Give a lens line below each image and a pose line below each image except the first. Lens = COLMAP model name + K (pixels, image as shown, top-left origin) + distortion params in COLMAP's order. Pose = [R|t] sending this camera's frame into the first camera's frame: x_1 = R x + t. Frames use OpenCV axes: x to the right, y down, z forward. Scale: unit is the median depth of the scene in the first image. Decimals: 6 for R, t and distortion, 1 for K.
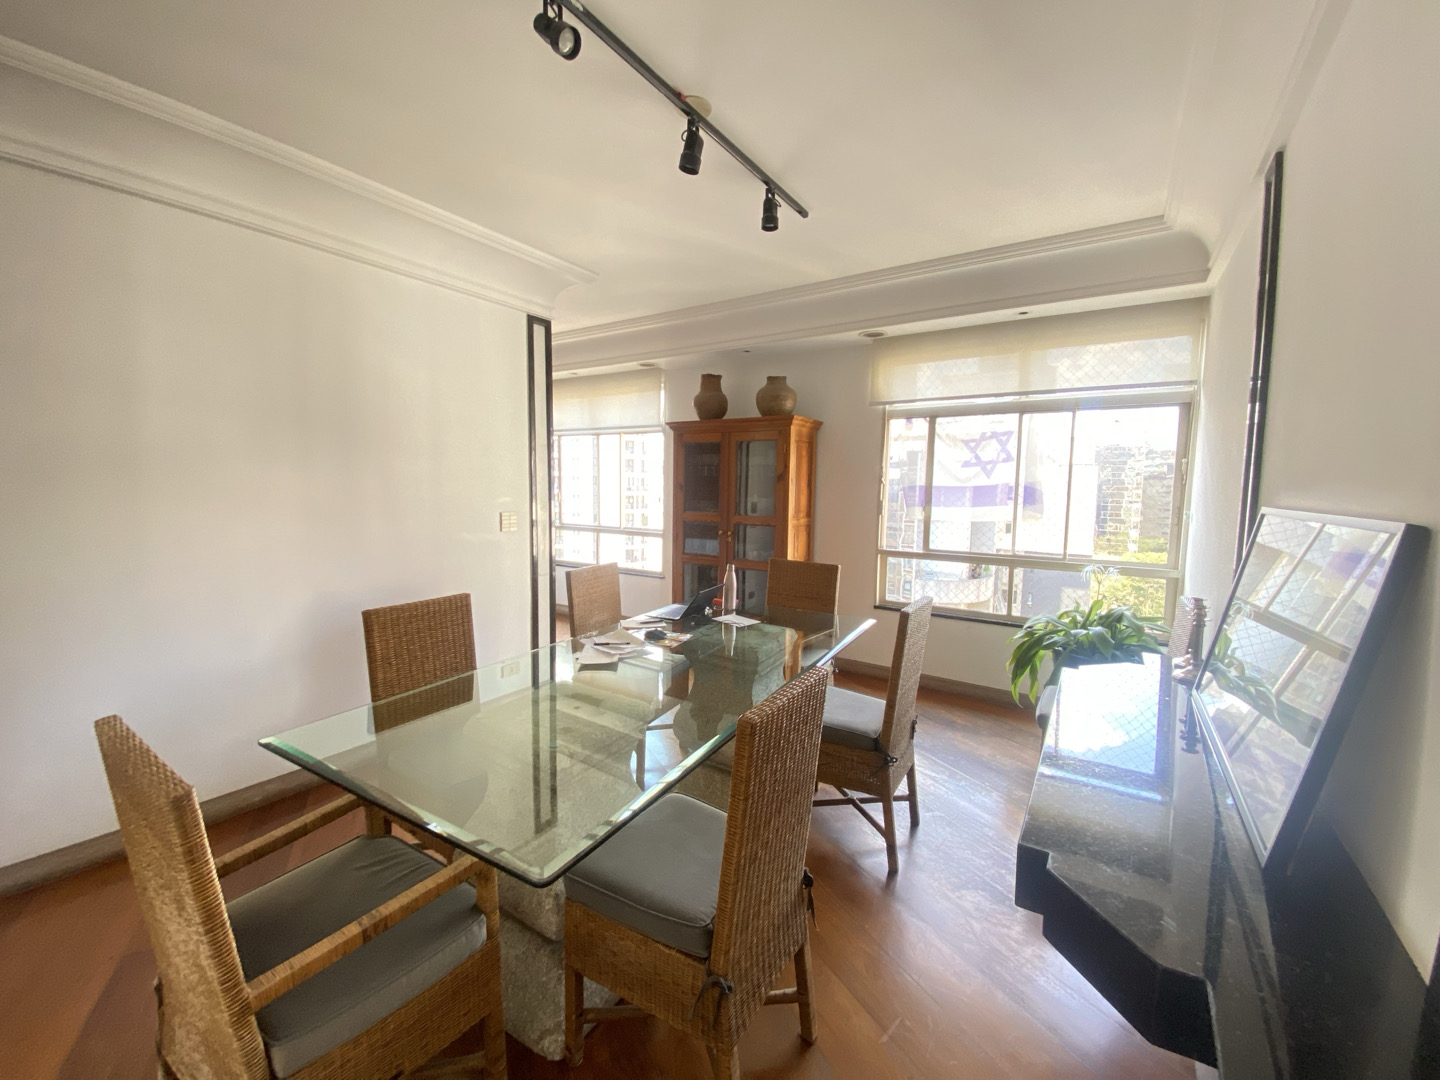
lens RADIAL K [[592.3, 0, 718.0], [0, 592.3, 535.6], [0, 0, 1]] dist [-0.001321, -0.000345]
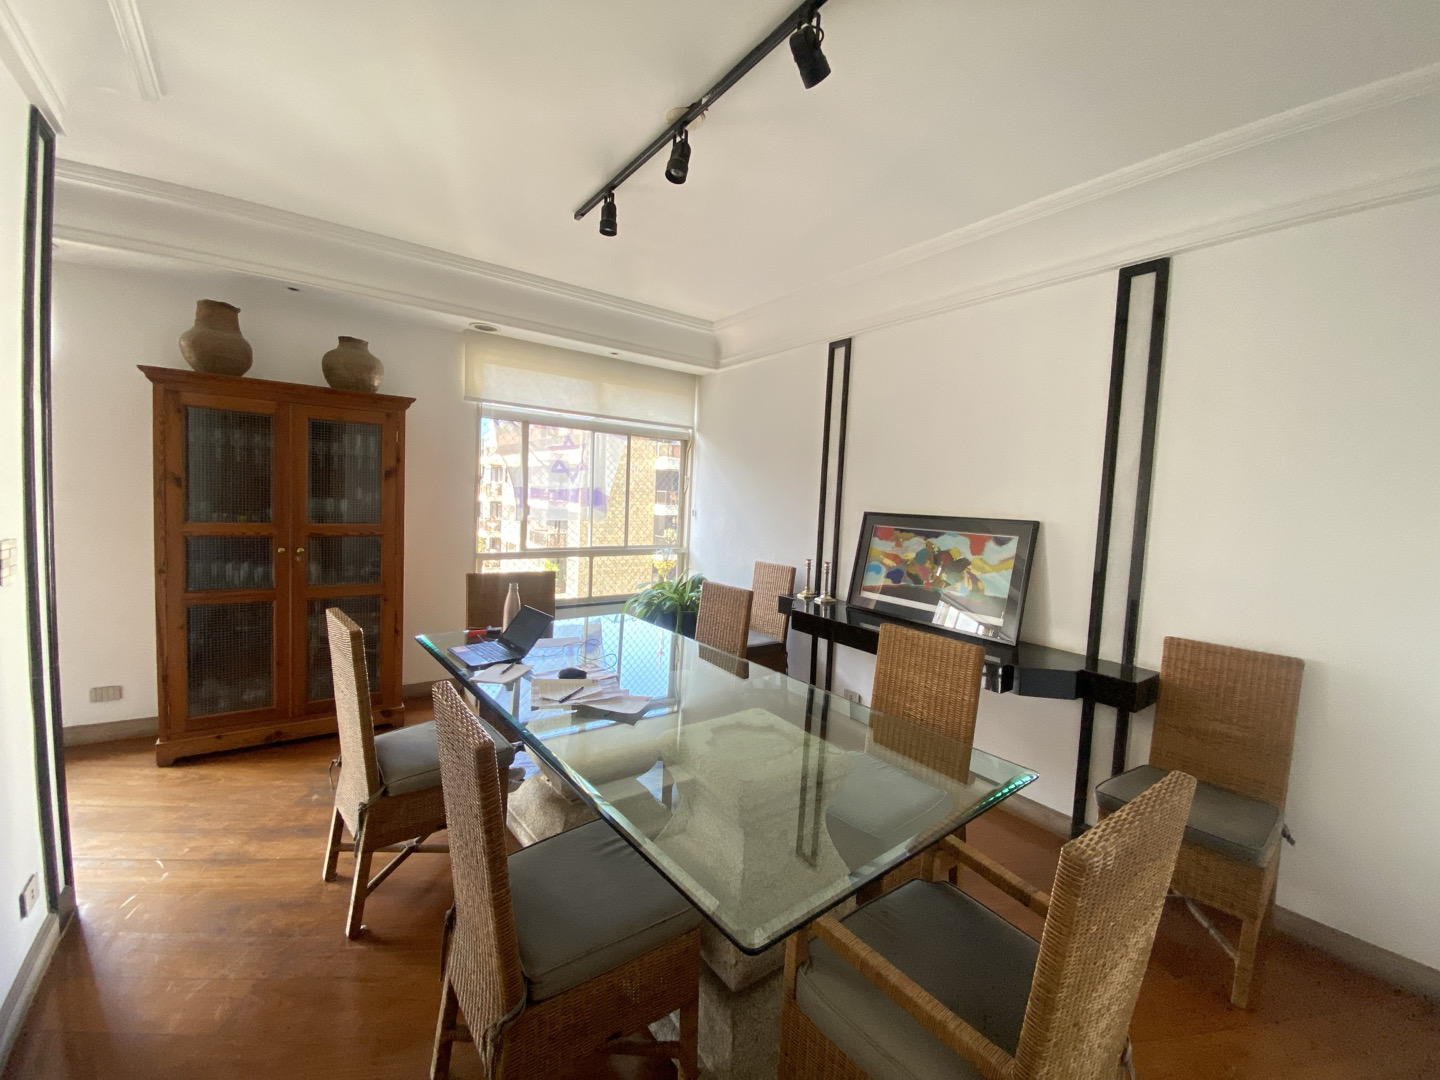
lens RADIAL K [[592.3, 0, 716.6], [0, 592.3, 539.6], [0, 0, 1]] dist [-0.001321, -0.000345]
pose [[0.335164, -0.063163, 0.940040, -0.517608], [0.035405, 0.997890, 0.054427, -0.037735], [-0.941494, 0.015040, 0.336694, 0.327227]]
